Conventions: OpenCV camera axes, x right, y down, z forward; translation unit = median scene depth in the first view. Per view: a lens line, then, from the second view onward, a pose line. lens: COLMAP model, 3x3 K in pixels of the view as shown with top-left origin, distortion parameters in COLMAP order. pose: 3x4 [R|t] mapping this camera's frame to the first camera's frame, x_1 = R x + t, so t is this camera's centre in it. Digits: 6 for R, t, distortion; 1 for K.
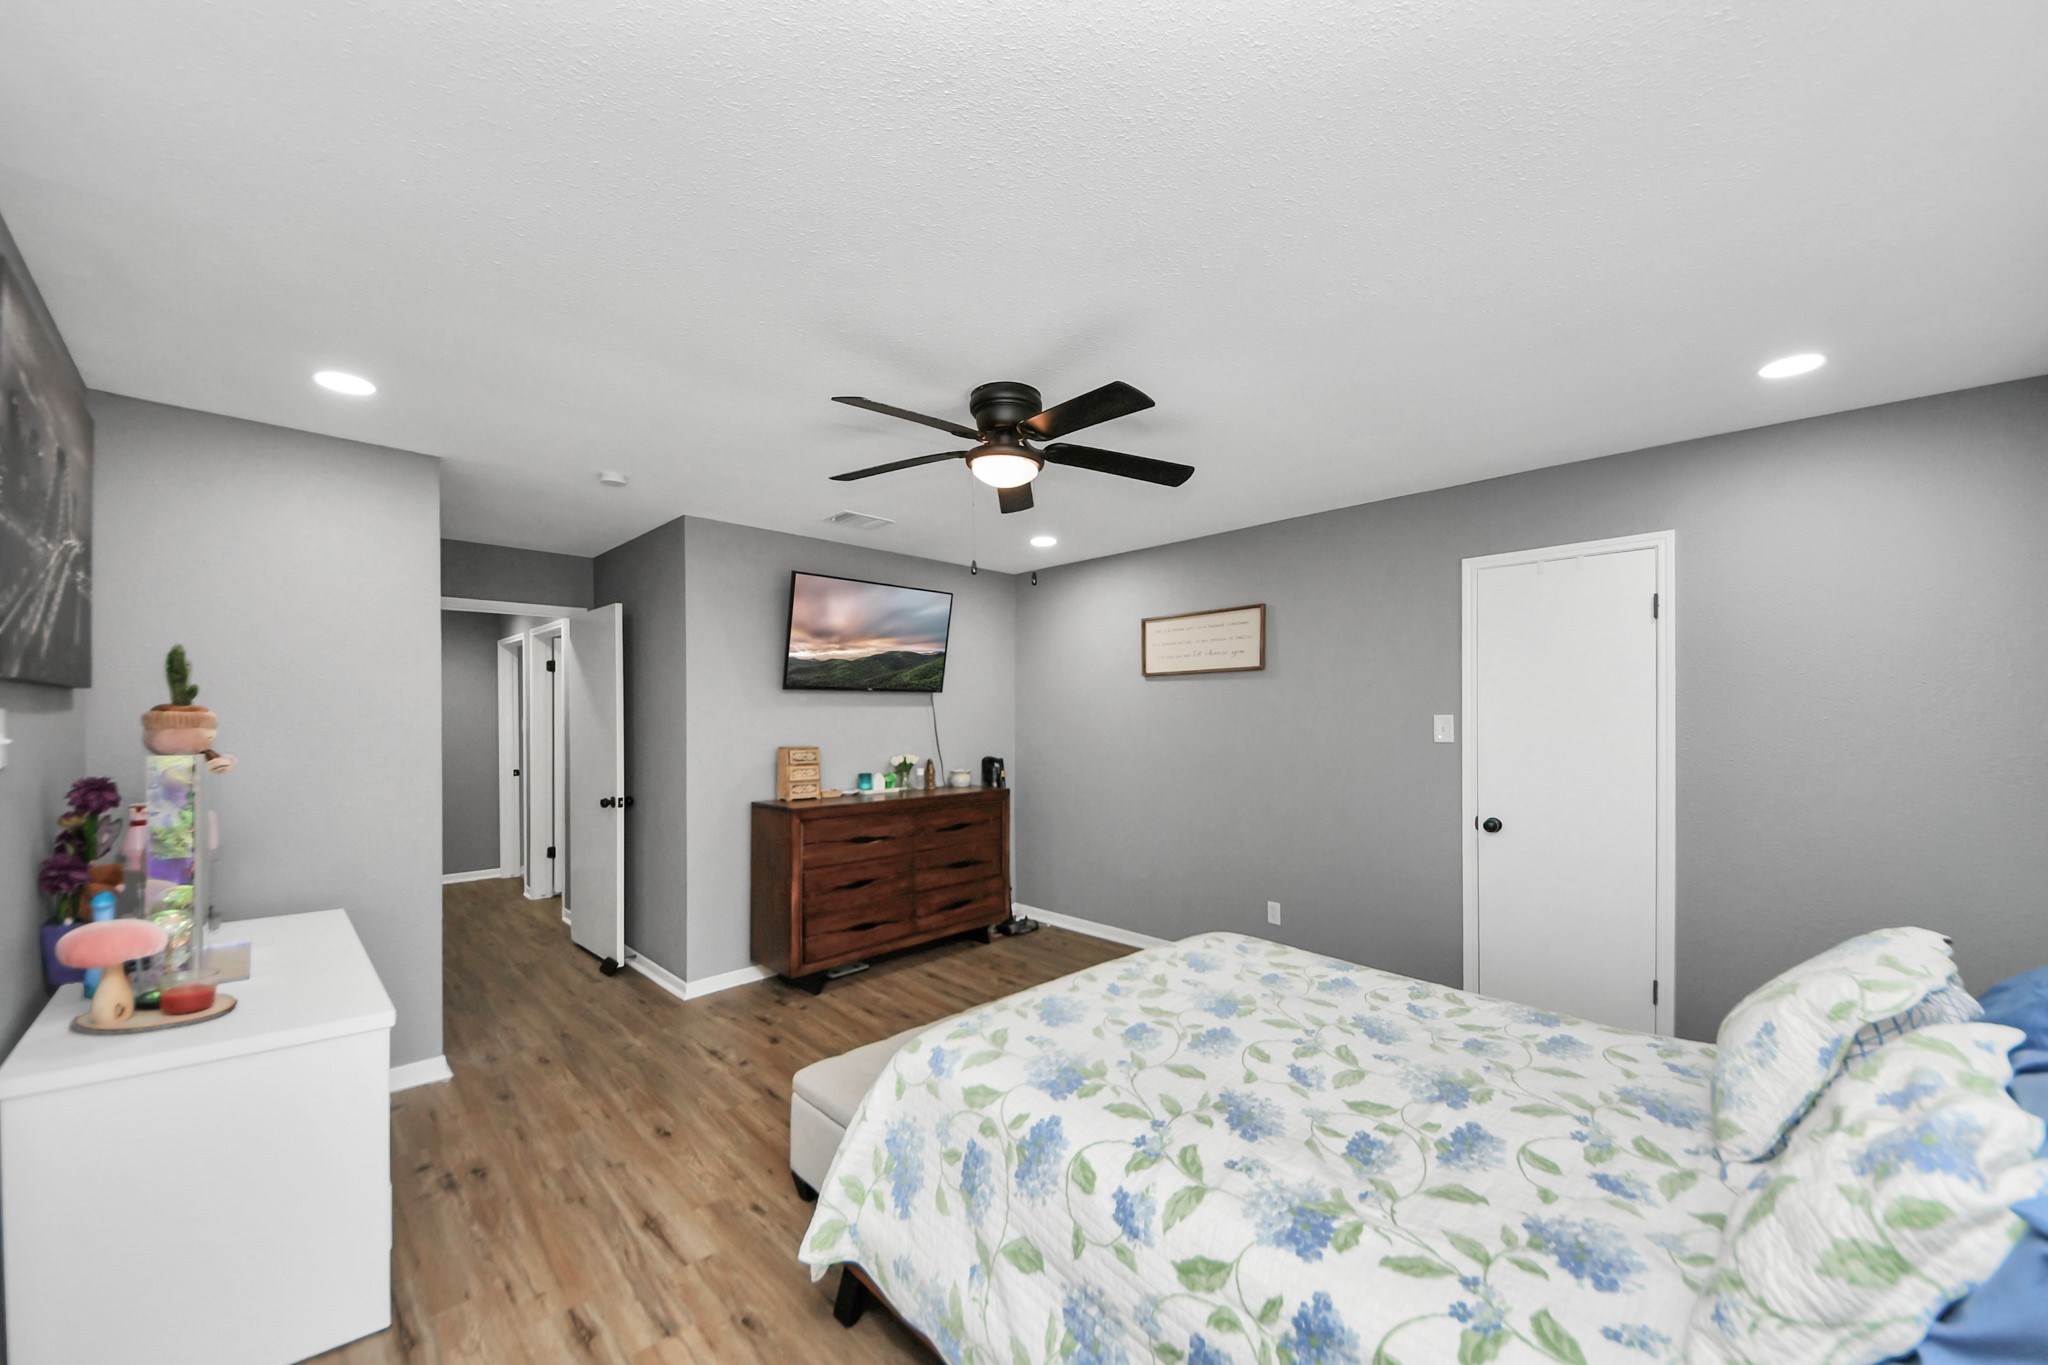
lens RADIAL K [[774.3, 0, 1025.0], [0, 774.3, 720.8], [0, 0, 1]] dist [-0.000956, -0.000145]
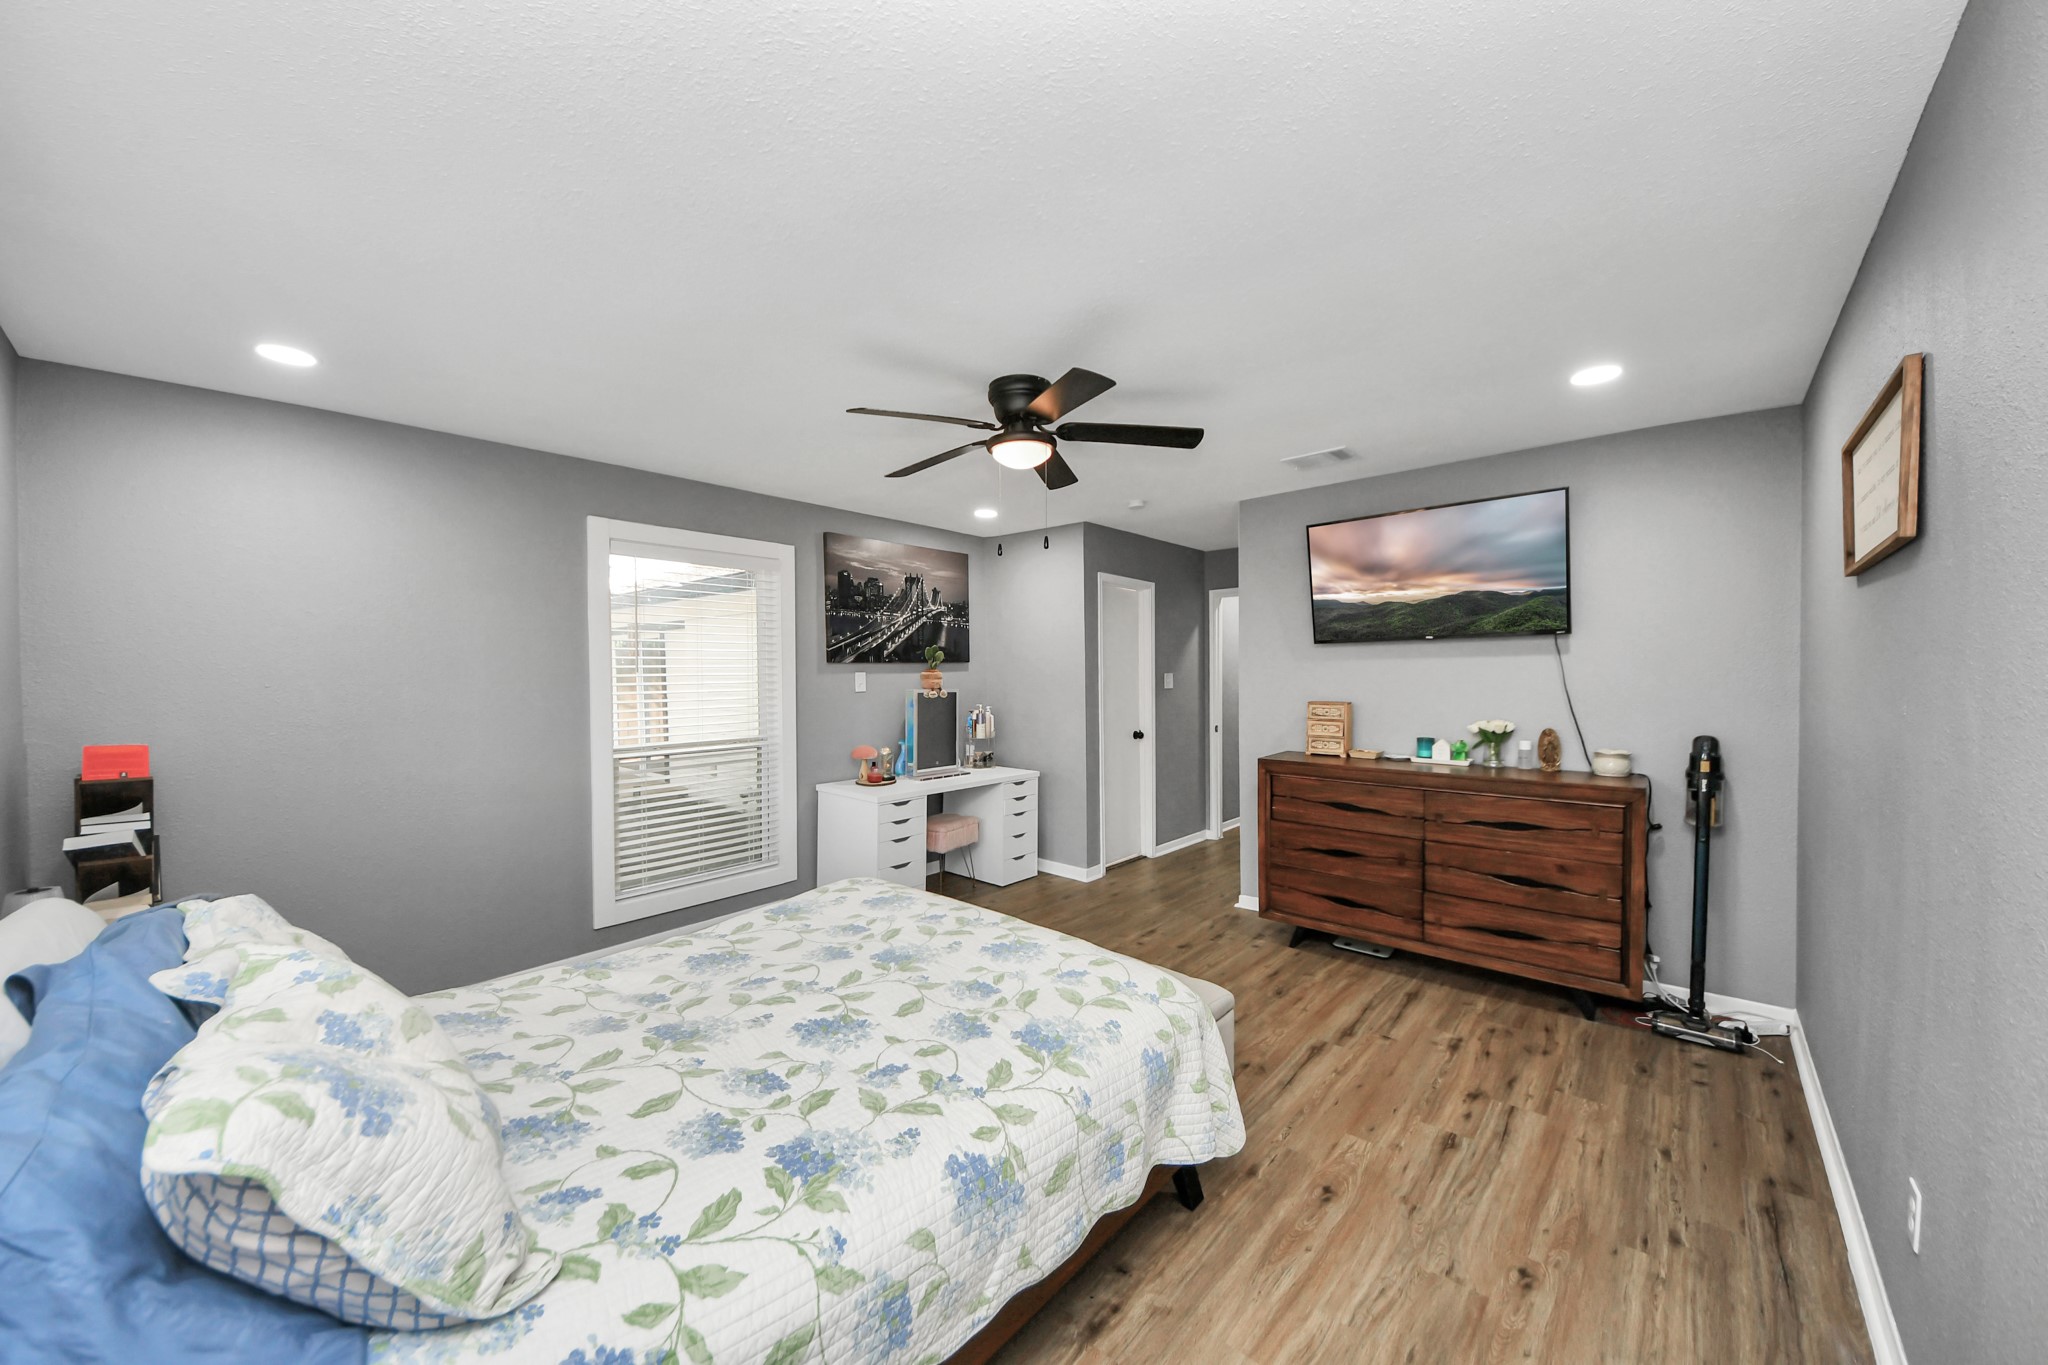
lens RADIAL K [[735.3, 0, 1015.4], [0, 735.3, 676.0], [0, 0, 1]] dist [-0.009200, -0.000106]
pose [[0.036634, 0.006235, -0.999309, 0.729593], [0.000010, 0.999981, 0.006240, -0.004798], [0.999329, -0.000239, 0.036634, 0.668341]]
